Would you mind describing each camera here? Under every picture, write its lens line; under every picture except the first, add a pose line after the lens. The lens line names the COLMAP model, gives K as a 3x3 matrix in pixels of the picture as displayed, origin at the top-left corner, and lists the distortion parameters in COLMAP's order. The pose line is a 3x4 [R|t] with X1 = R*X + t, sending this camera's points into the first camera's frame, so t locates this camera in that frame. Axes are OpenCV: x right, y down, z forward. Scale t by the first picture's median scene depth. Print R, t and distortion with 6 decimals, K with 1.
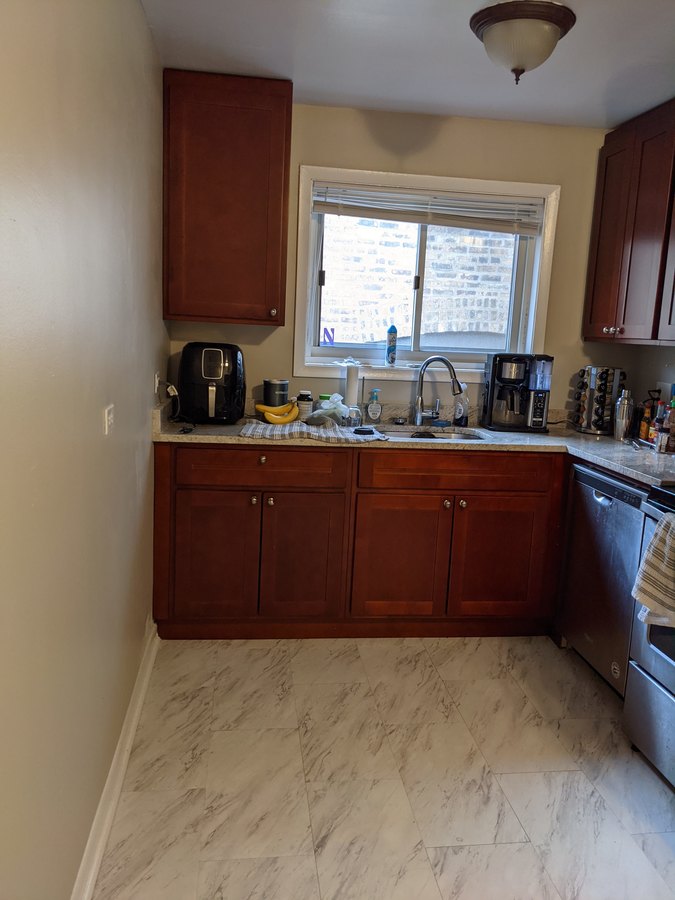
lens RADIAL K [[712.4, 0, 342.6], [0, 712.4, 449.2], [0, 0, 1]] dist [0.060669, -0.075457]
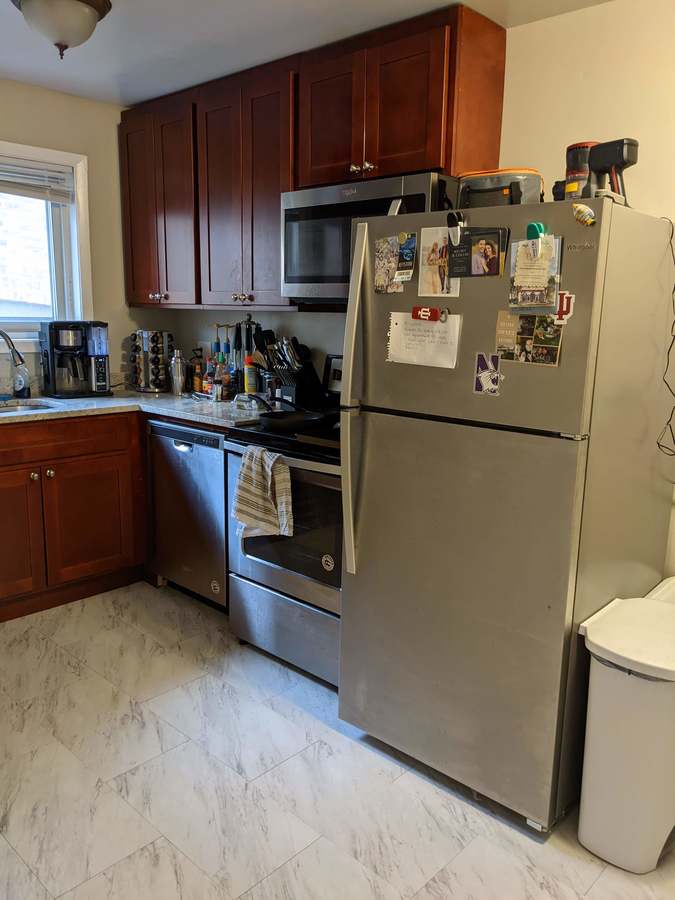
lens RADIAL K [[712.4, 0, 337.5], [0, 712.4, 454.0], [0, 0, 1]] dist [0.060669, -0.075457]
pose [[0.780877, -0.155896, 0.604920, -0.125402], [0.123675, 0.987773, 0.094914, 0.003738], [-0.612320, 0.000697, 0.790609, -0.046379]]
